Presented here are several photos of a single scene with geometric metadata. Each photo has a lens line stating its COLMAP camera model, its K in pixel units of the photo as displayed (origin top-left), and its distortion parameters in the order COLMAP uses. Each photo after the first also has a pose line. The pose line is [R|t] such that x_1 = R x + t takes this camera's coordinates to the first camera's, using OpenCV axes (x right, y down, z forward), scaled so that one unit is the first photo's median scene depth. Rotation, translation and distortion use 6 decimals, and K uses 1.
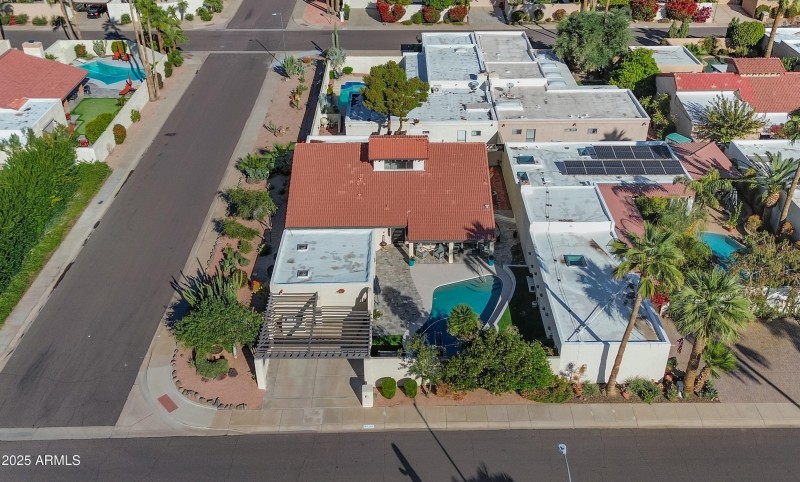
lens RADIAL K [[701.2, 0, 411.4], [0, 701.2, 237.5], [0, 0, 1]] dist [0.009393, -0.002226]
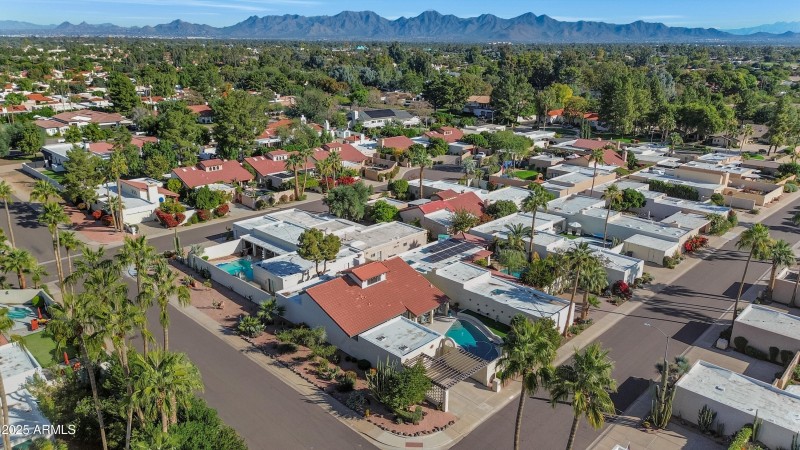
lens RADIAL K [[559.8, 0, 400.0], [0, 559.8, 225.0], [0, 0, 1]] dist [0.019481, -0.003368]
pose [[0.706905, -0.207059, 0.676322, -0.655022], [0.388228, 0.912867, -0.126305, -0.029918], [-0.591239, 0.351853, 0.725697, 0.015913]]
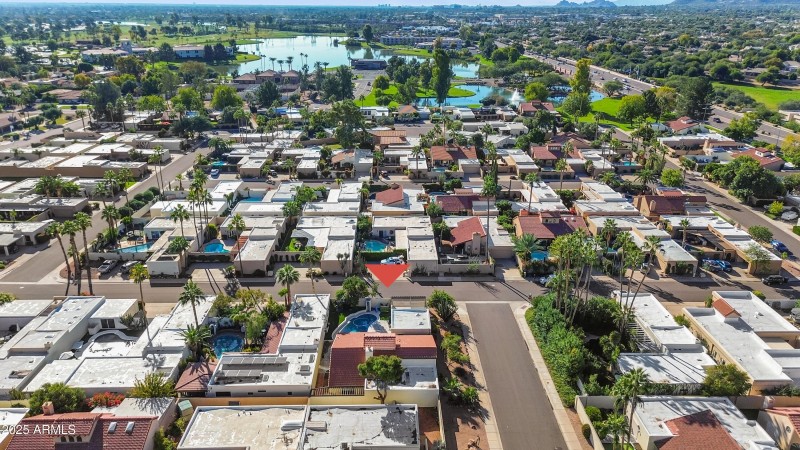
lens RADIAL K [[559.8, 0, 400.0], [0, 559.8, 225.0], [0, 0, 1]] dist [0.019481, -0.003368]
pose [[-0.999999, -0.001246, -0.000150, -0.065739], [-0.000826, 0.563575, 0.826065, -1.272887], [-0.000945, 0.826064, -0.563575, 1.313074]]
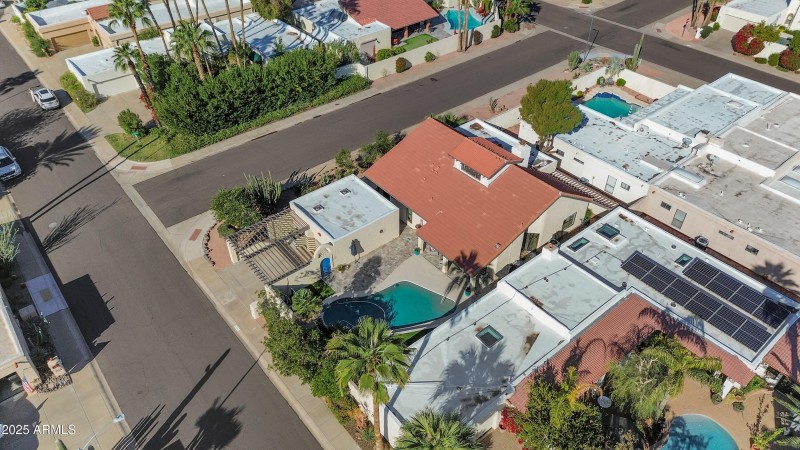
lens RADIAL K [[559.8, 0, 400.0], [0, 559.8, 225.0], [0, 0, 1]] dist [0.019481, -0.003368]
pose [[0.616969, 0.498485, -0.608985, 0.392961], [-0.430424, 0.861560, 0.269163, -0.178735], [0.658850, 0.096057, 0.746116, 0.249384]]
